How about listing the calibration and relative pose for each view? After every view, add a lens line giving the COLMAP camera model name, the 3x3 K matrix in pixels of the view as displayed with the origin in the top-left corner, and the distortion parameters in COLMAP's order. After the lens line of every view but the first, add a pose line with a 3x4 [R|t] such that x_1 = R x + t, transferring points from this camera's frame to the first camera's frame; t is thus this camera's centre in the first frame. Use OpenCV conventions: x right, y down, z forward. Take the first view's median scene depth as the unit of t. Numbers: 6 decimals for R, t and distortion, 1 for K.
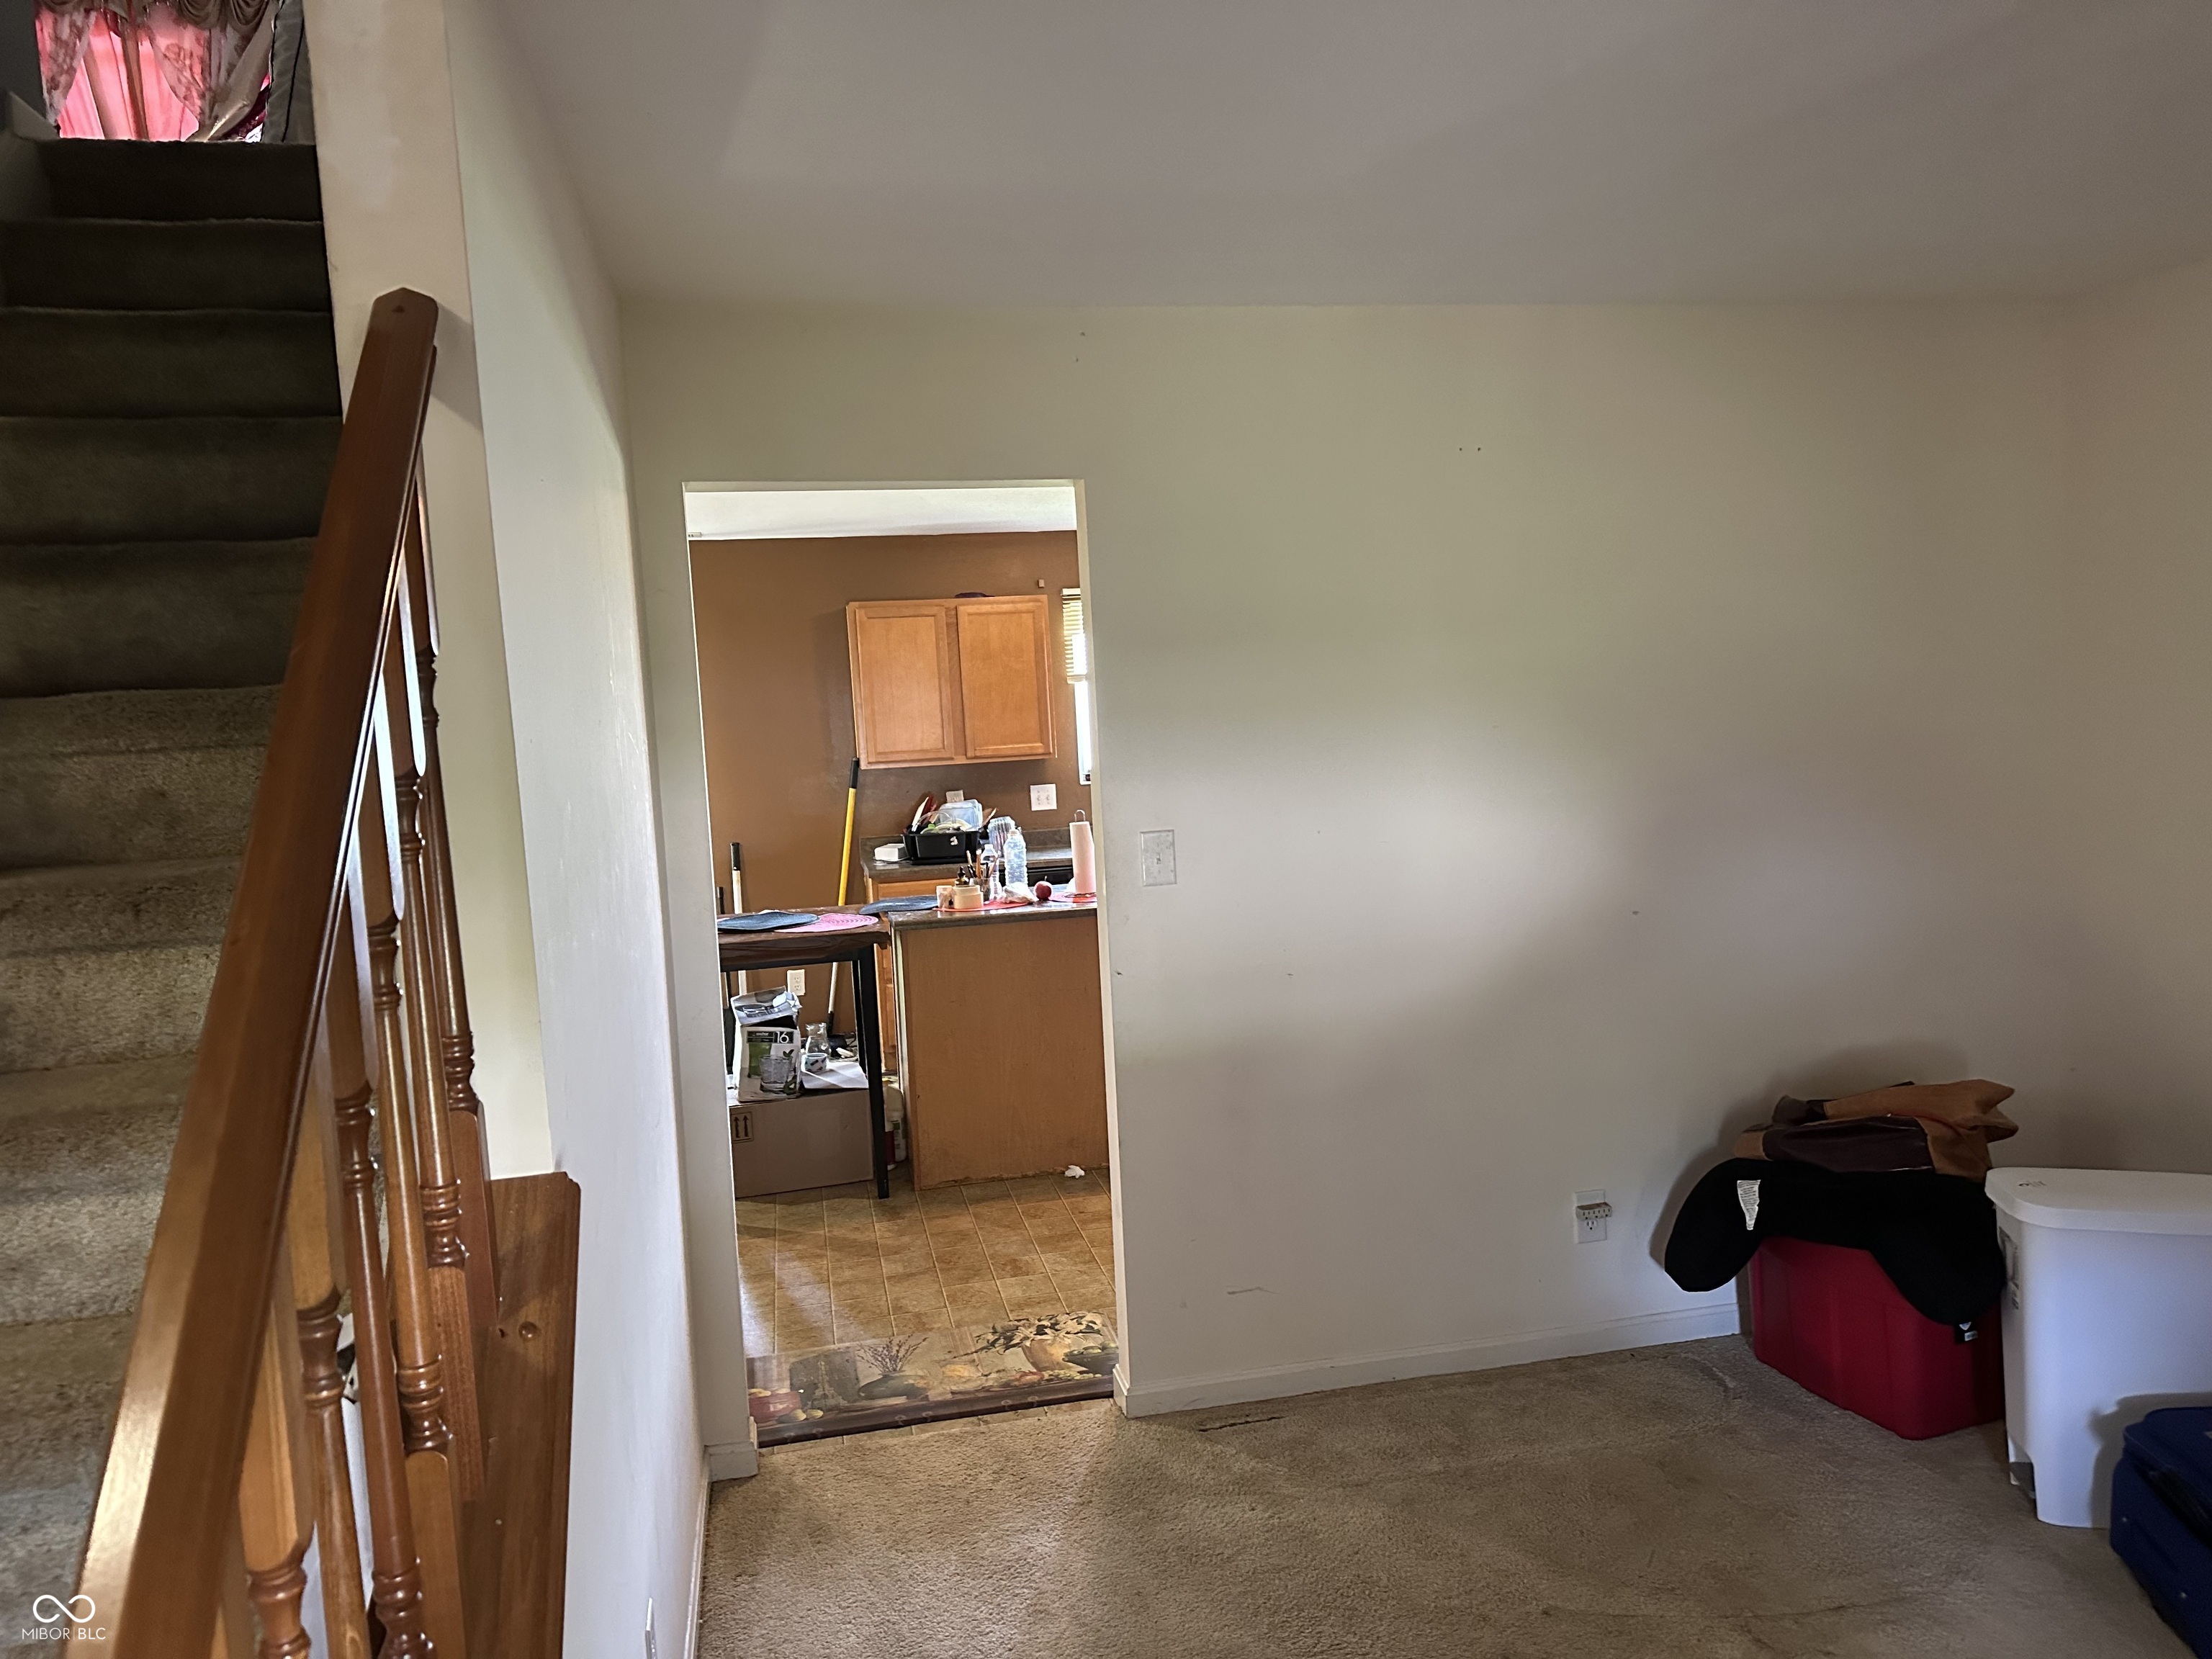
lens RADIAL K [[1571.6, 0, 1113.8], [0, 1571.6, 821.8], [0, 0, 1]] dist [0.044021, -0.040880]
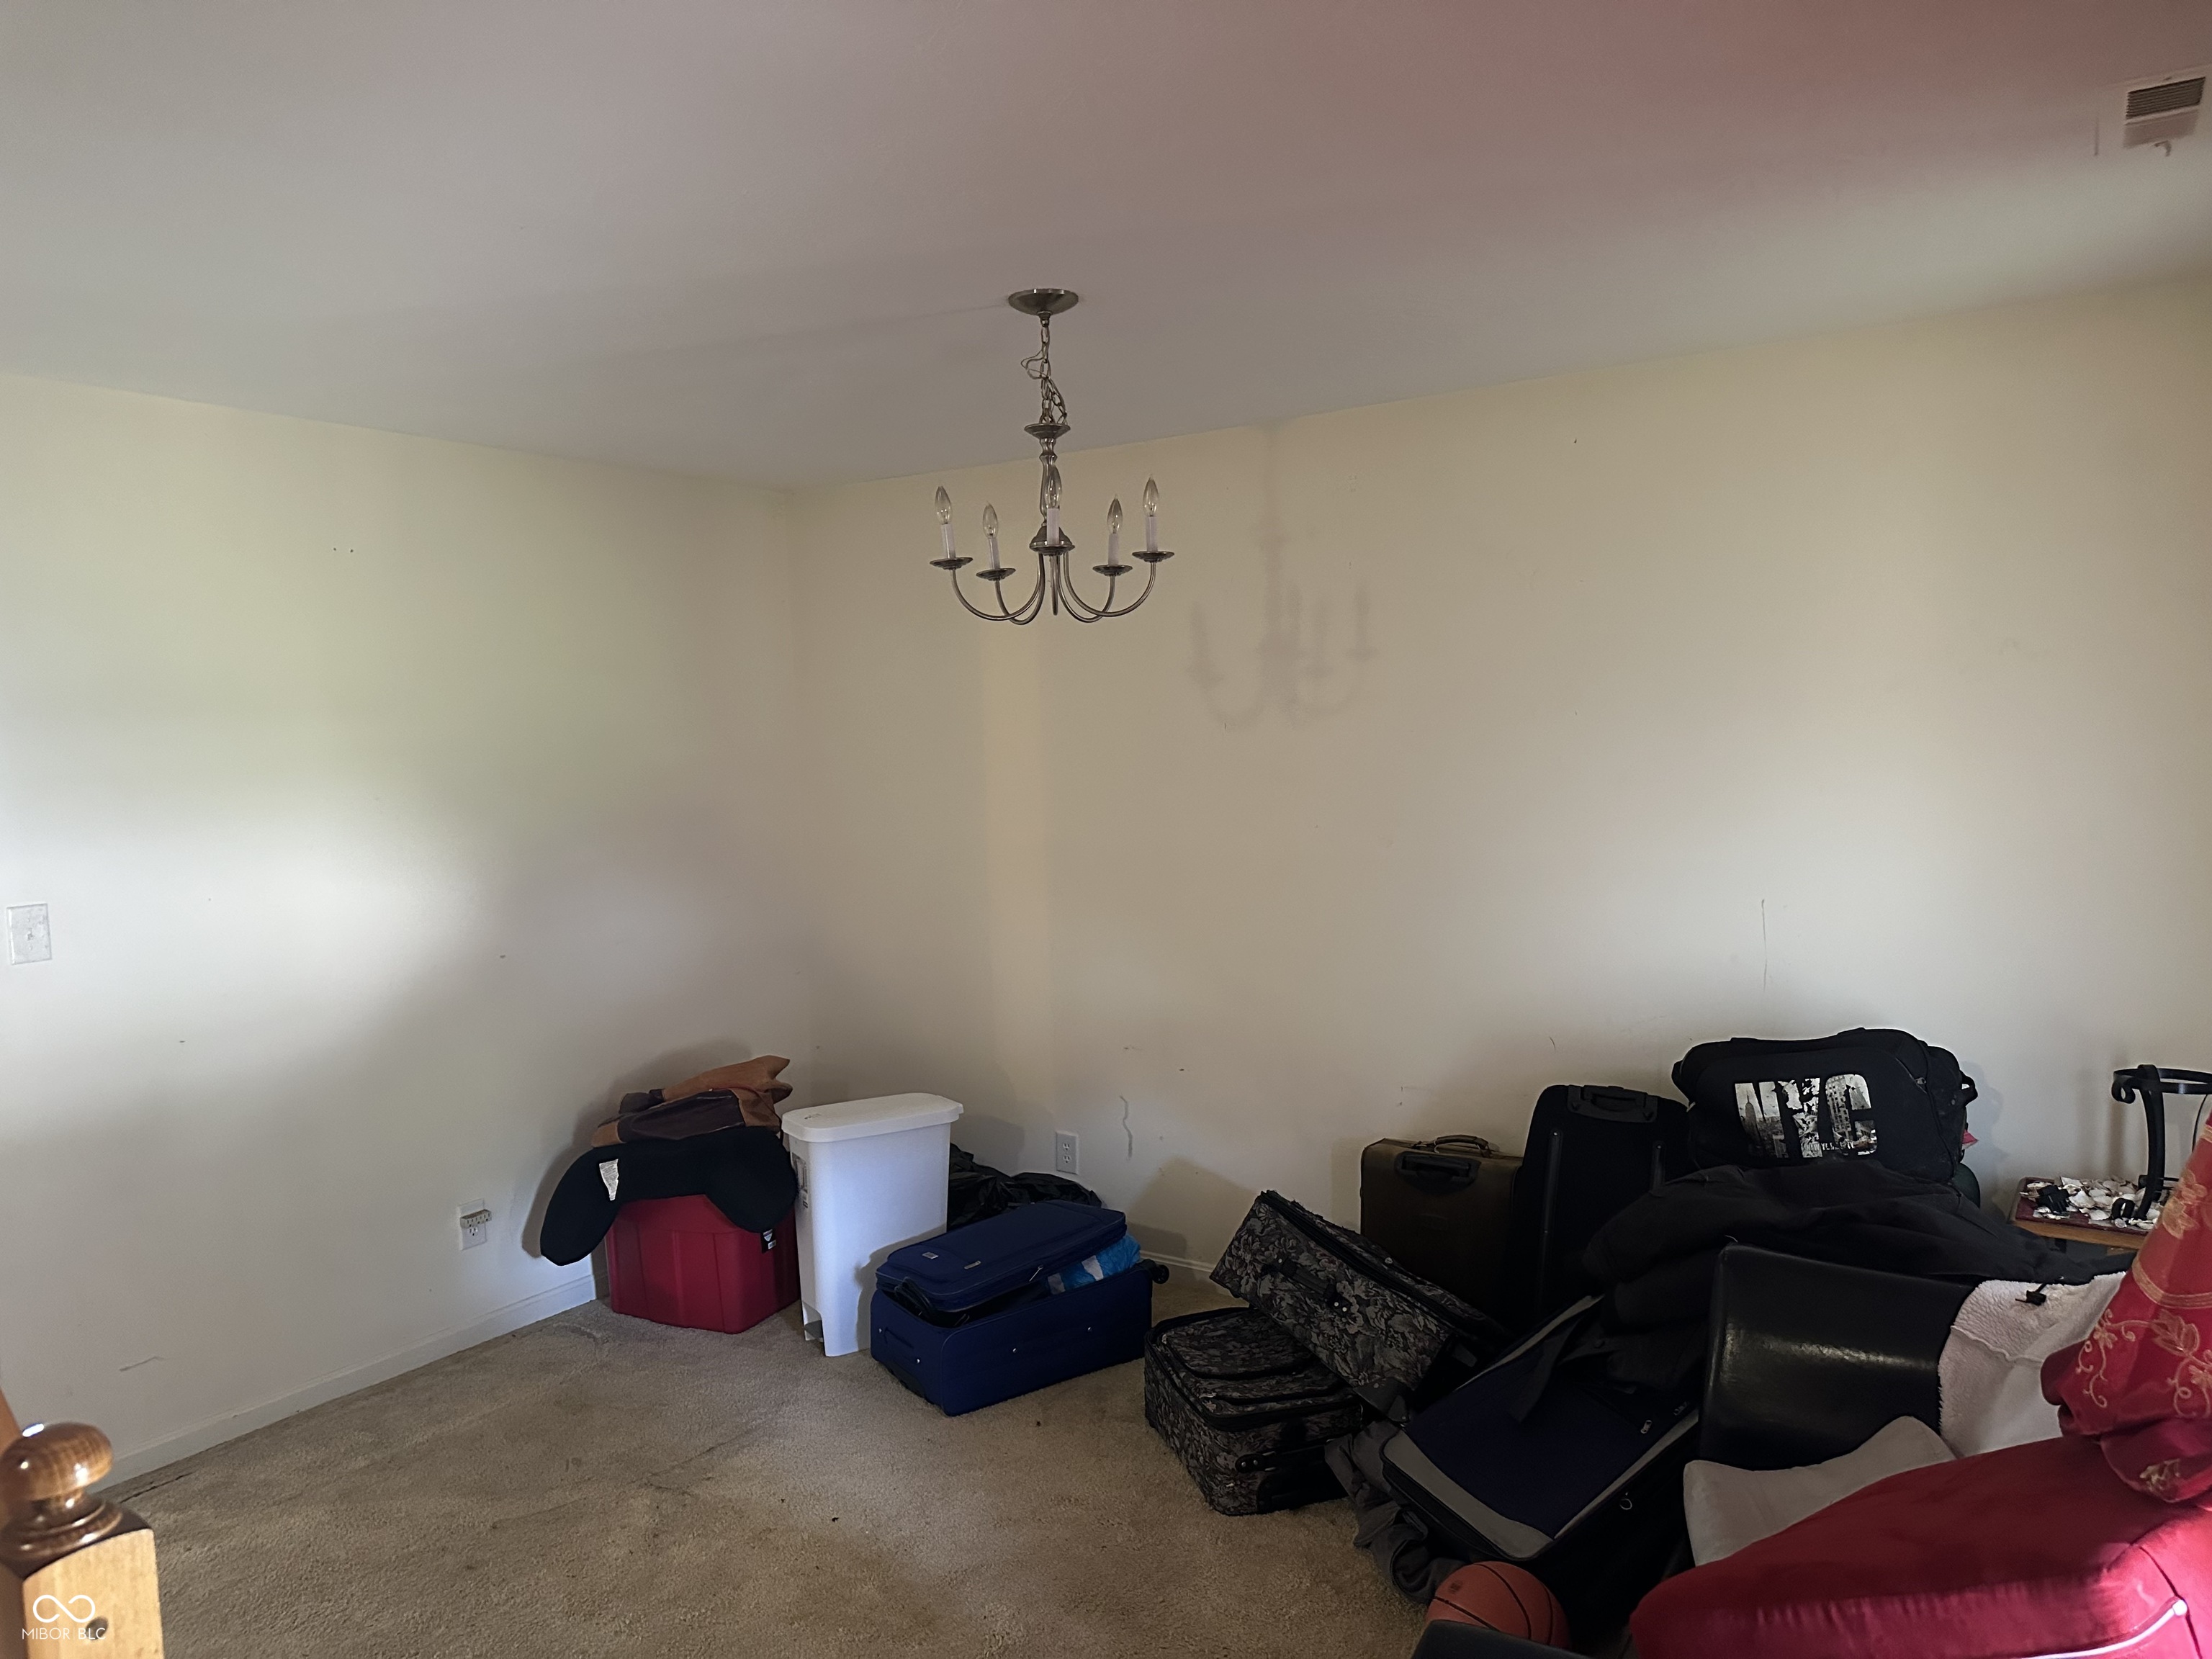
lens RADIAL K [[1549.0, 0, 1117.1], [0, 1549.0, 835.2], [0, 0, 1]] dist [0.072221, -0.075713]
pose [[0.711292, -0.023707, 0.702497, -0.195396], [0.056364, 0.998136, -0.023386, 0.025206], [-0.700633, 0.056229, 0.711303, -0.189516]]
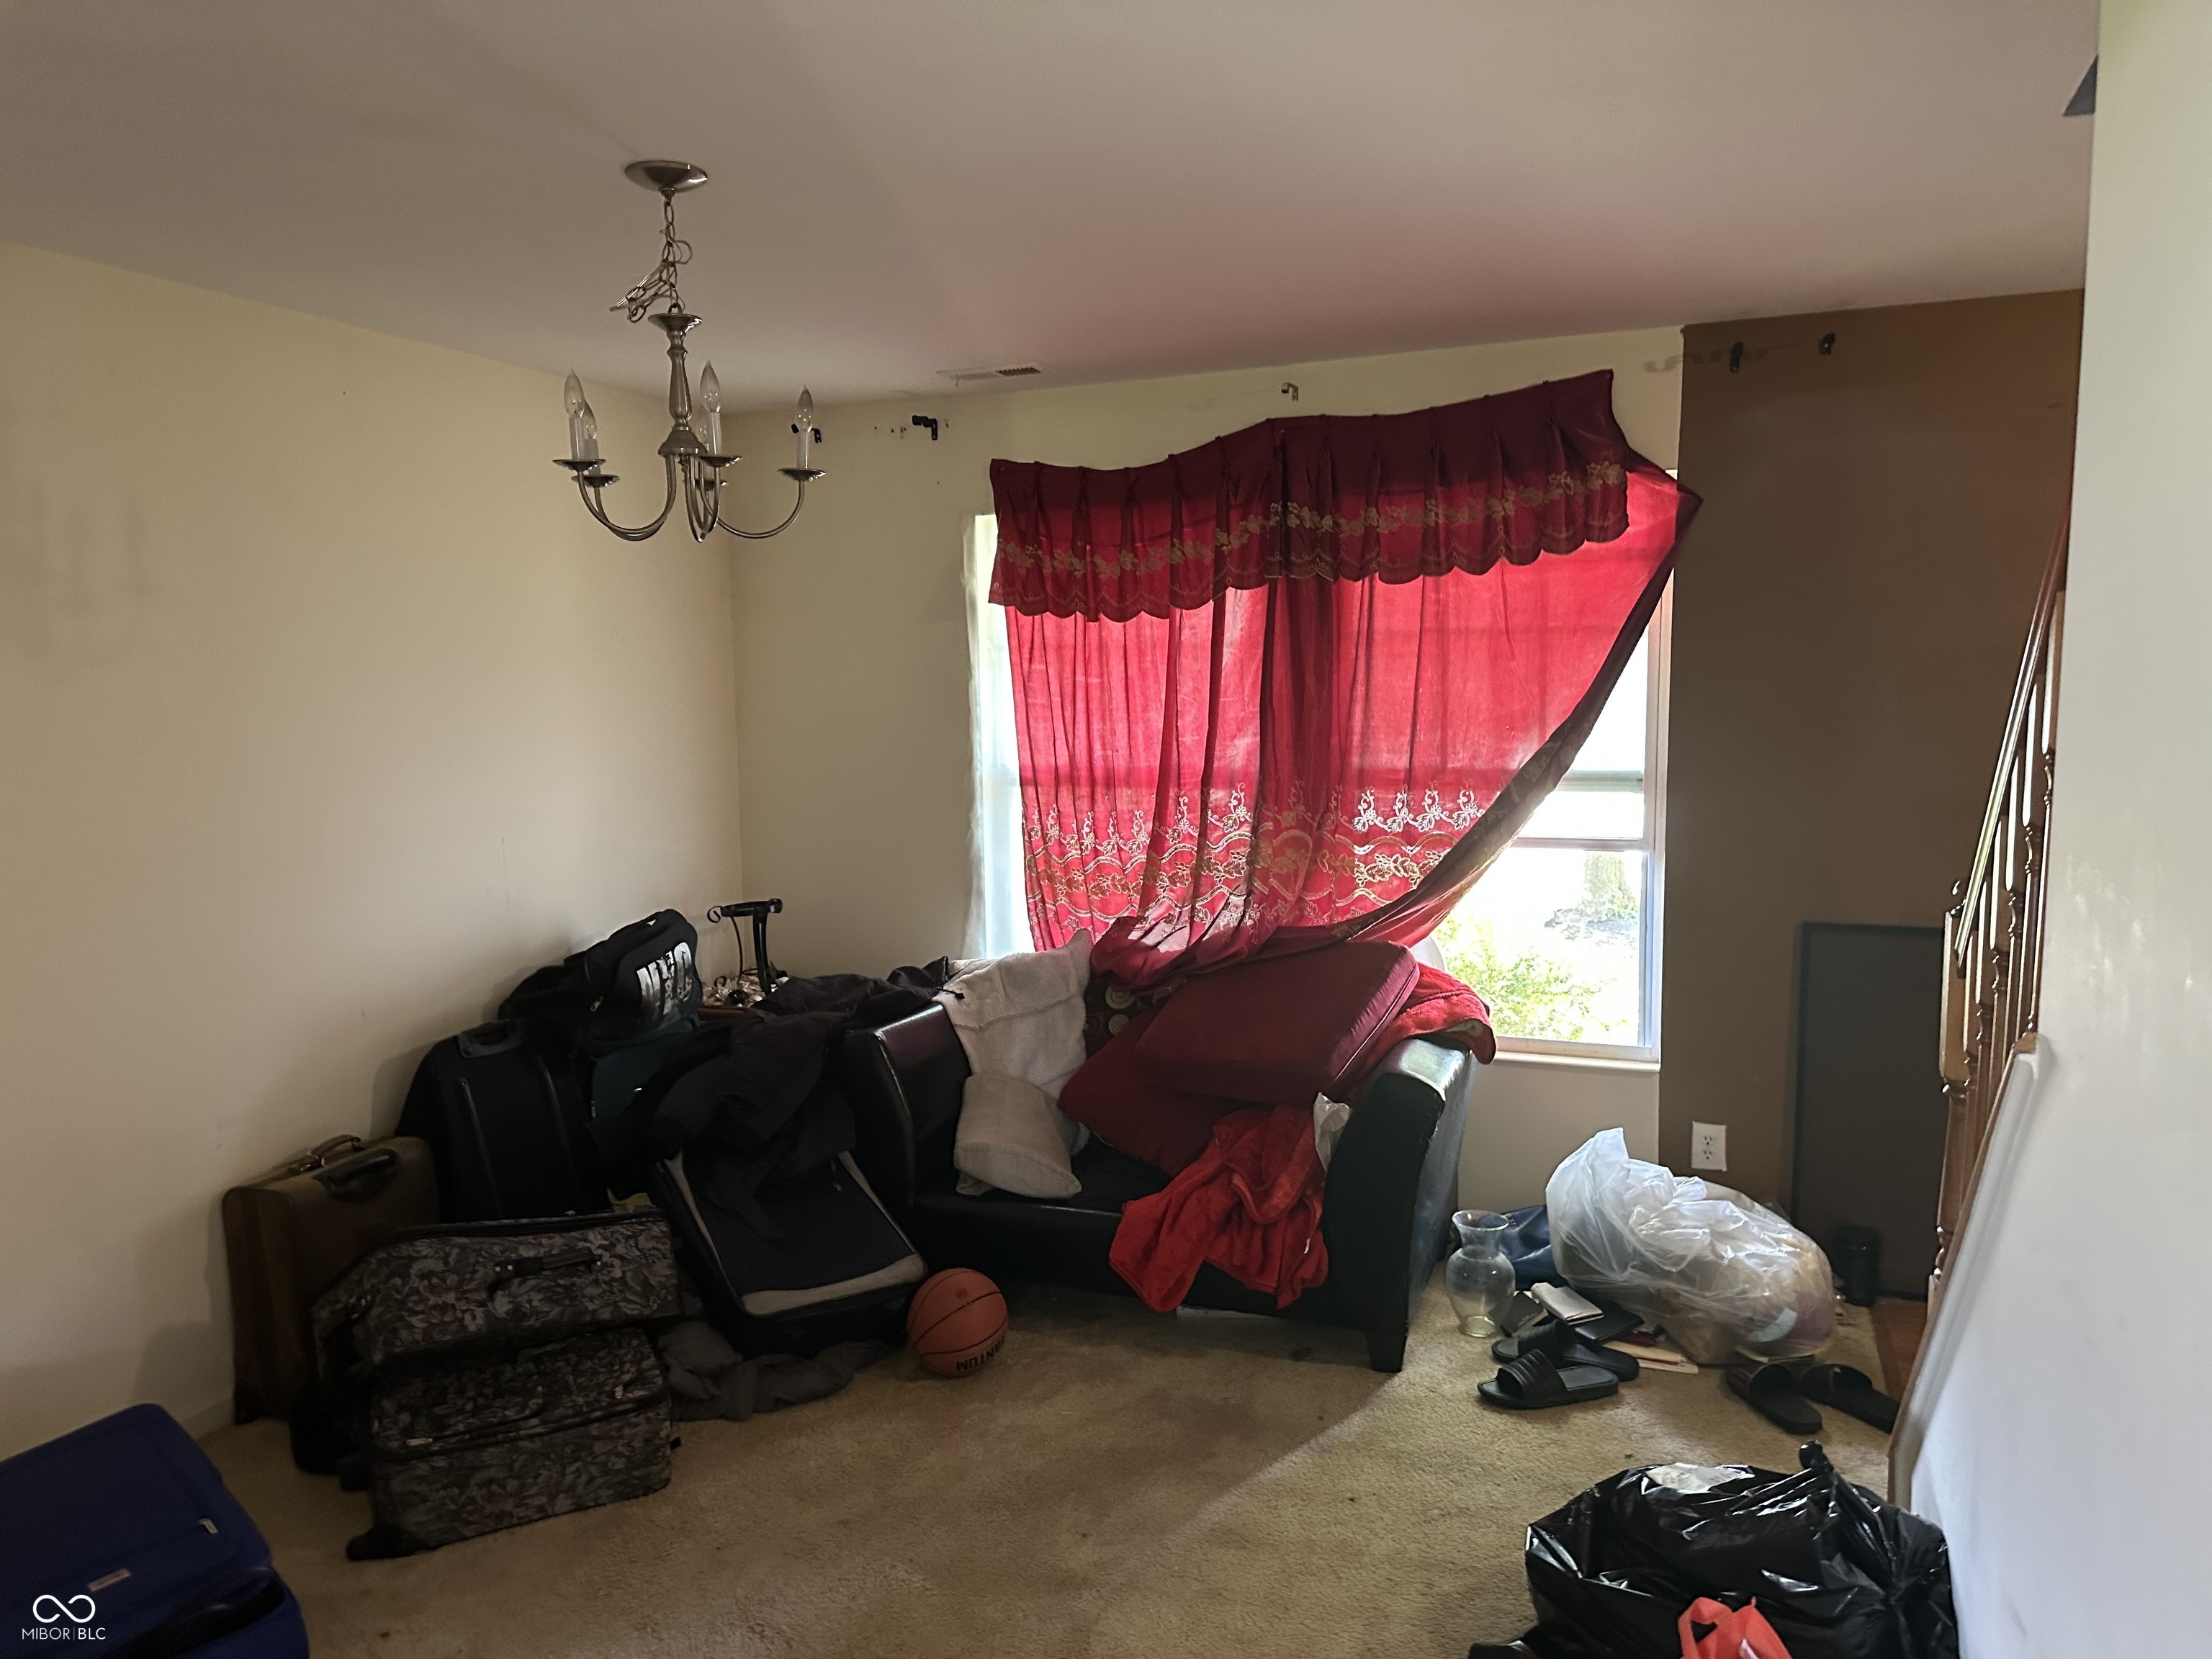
lens RADIAL K [[1549.0, 0, 1117.1], [0, 1549.0, 835.2], [0, 0, 1]] dist [0.072221, -0.075713]
pose [[-0.835725, 0.003116, 0.549140, -0.214303], [0.101778, 0.983538, 0.149313, -0.055440], [-0.539635, 0.180675, -0.822284, 0.853507]]
